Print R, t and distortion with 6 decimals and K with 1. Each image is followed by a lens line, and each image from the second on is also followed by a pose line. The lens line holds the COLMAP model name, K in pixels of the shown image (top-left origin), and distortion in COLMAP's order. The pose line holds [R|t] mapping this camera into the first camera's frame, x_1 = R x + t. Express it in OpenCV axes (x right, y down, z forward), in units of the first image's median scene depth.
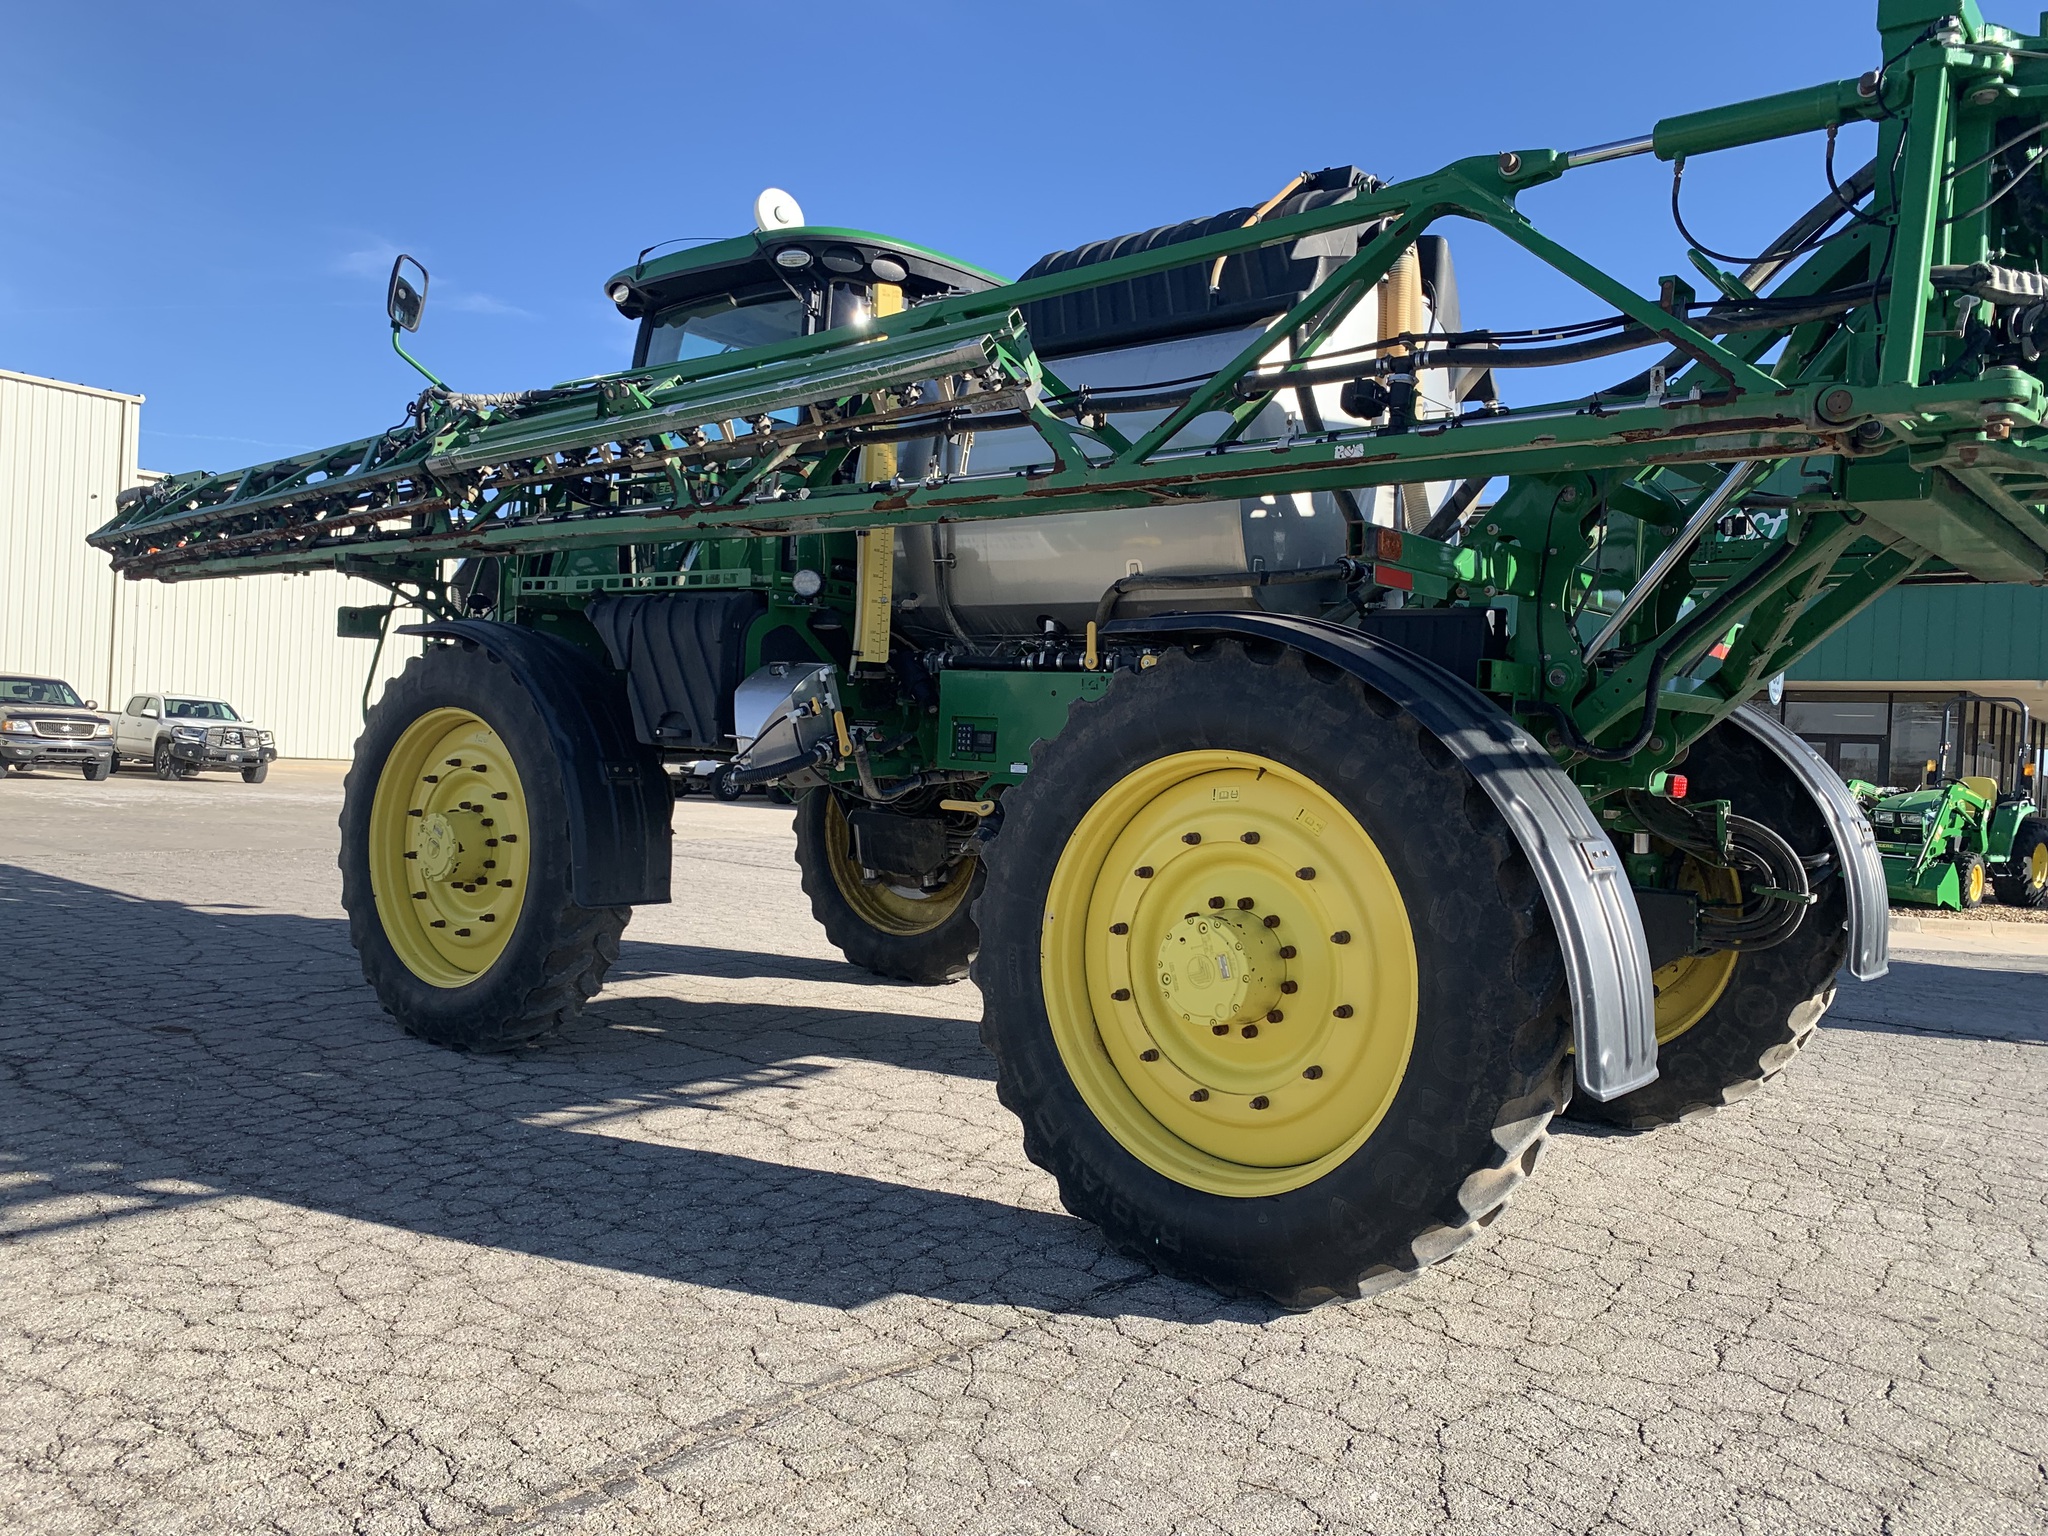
lens RADIAL K [[1564.6, 0, 1023.9], [0, 1564.6, 776.0], [0, 0, 1]] dist [0.026682, -0.037703]
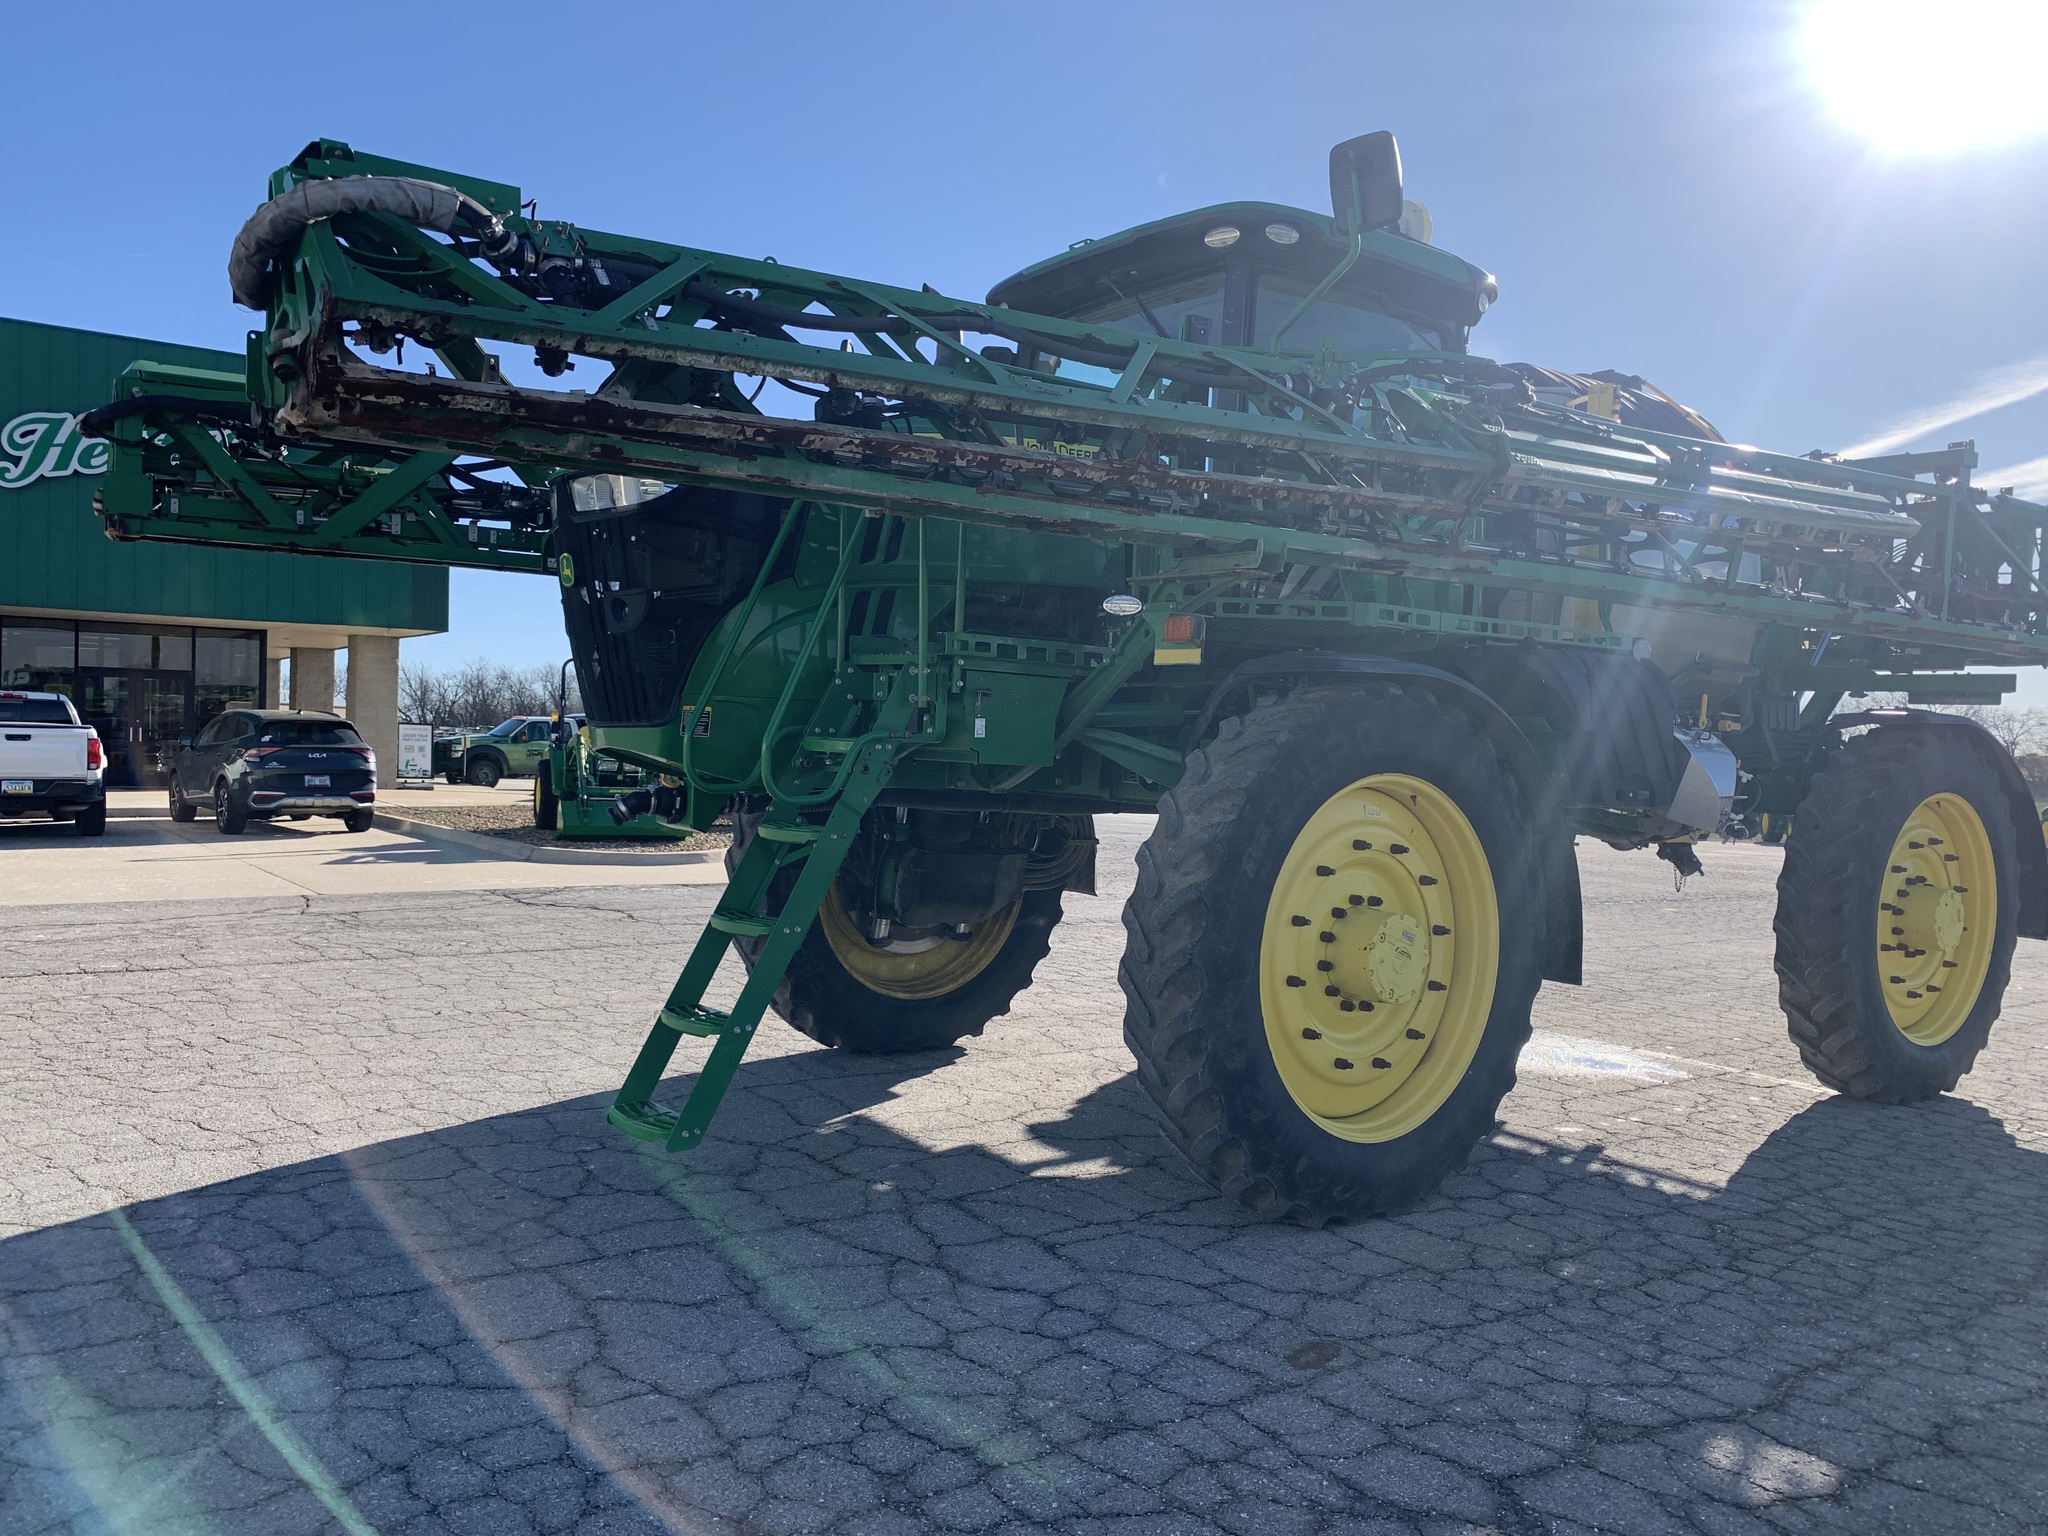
lens RADIAL K [[1564.6, 0, 1037.8], [0, 1564.6, 771.4], [0, 0, 1]] dist [0.026682, -0.037703]
pose [[0.239199, -0.056616, 0.969318, -1.379874], [-0.001461, 0.998276, 0.058668, -0.107725], [-0.970969, -0.015450, 0.238704, 1.192617]]
